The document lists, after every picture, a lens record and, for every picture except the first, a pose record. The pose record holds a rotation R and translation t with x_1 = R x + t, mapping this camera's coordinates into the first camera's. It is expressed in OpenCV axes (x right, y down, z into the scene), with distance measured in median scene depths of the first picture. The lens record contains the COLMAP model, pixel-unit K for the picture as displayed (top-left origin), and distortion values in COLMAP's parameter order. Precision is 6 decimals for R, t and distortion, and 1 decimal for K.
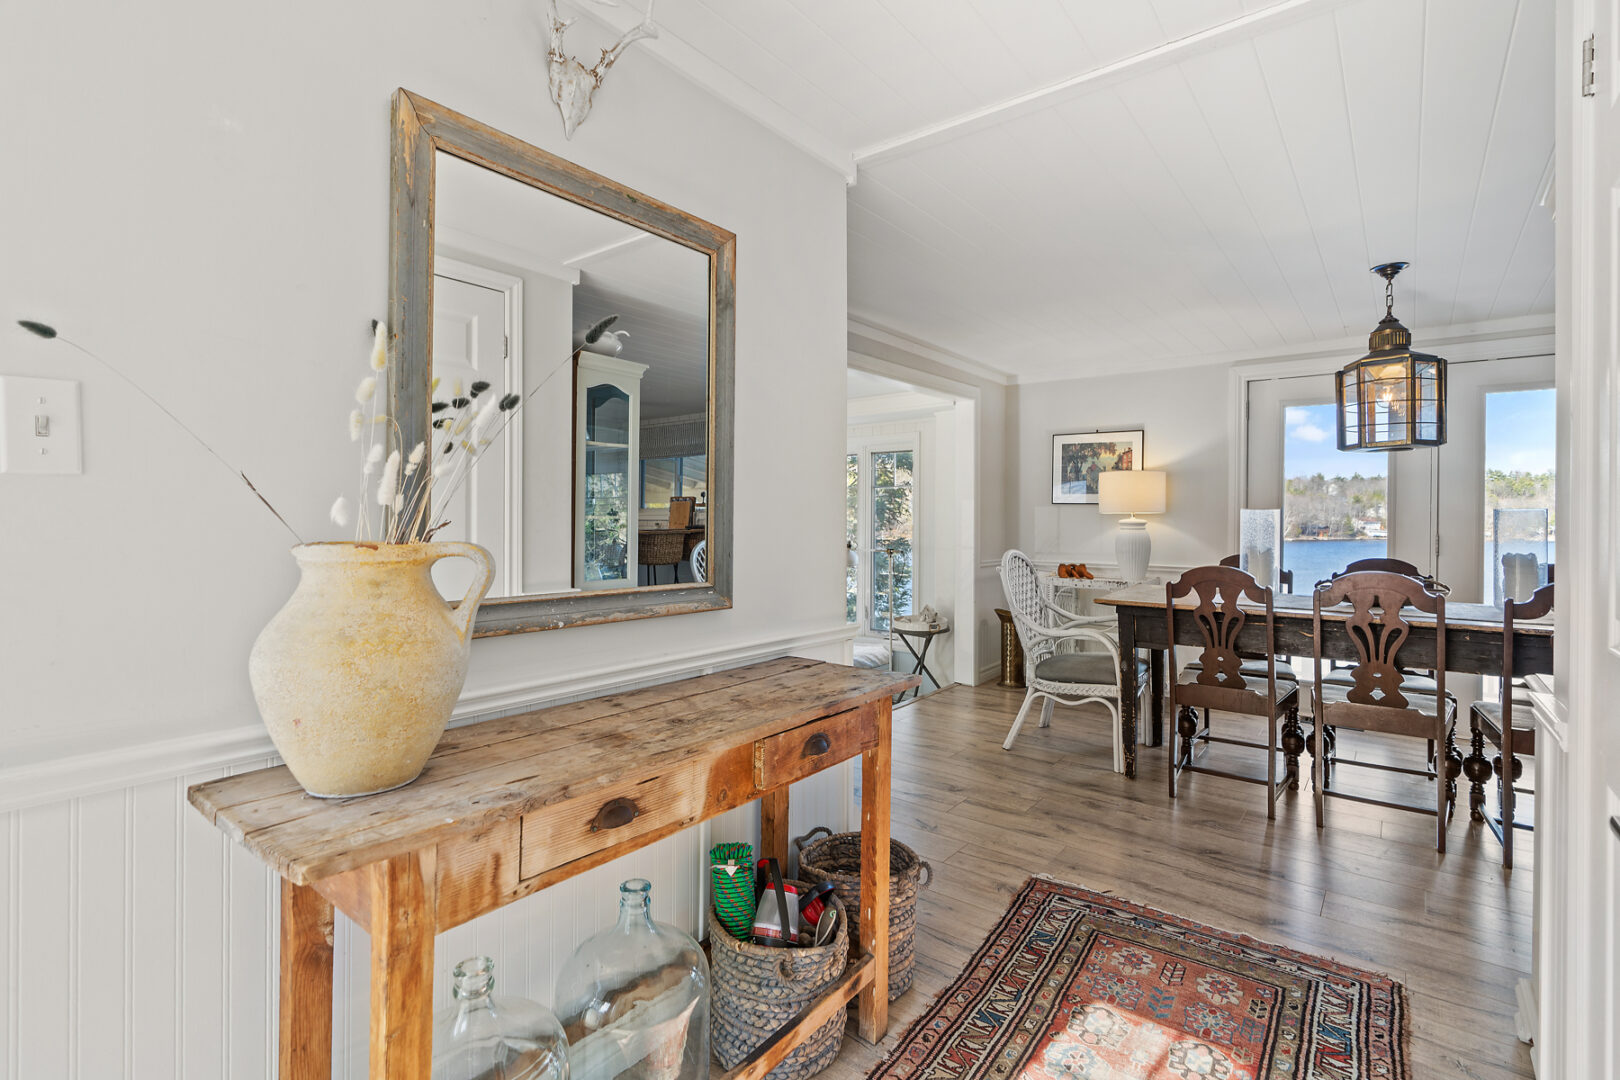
lens RADIAL K [[740.4, 0, 803.4], [0, 740.4, 524.9], [0, 0, 1]] dist [-0.010148, -0.000482]
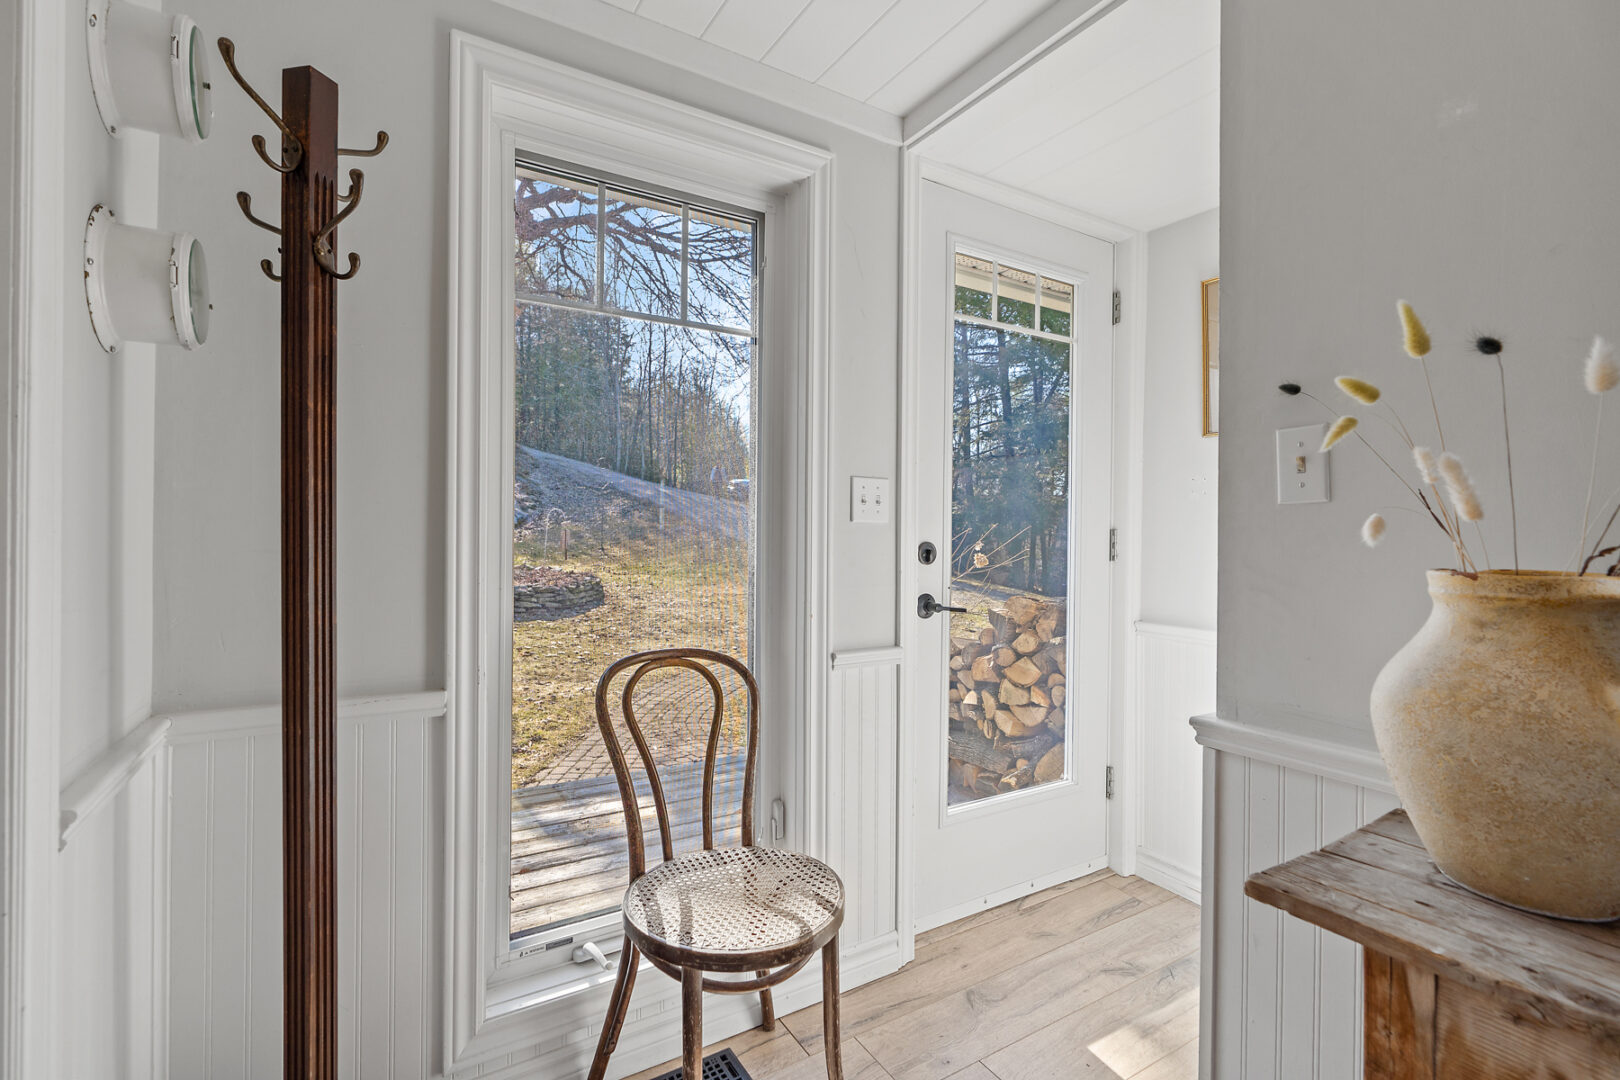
lens RADIAL K [[740.4, 0, 814.6], [0, 740.4, 531.6], [0, 0, 1]] dist [-0.010148, -0.000482]
pose [[-0.347388, -0.009039, -0.937678, 0.396291], [-0.013991, 0.999892, -0.004456, -0.004129], [0.937617, 0.011571, -0.347477, 0.624835]]
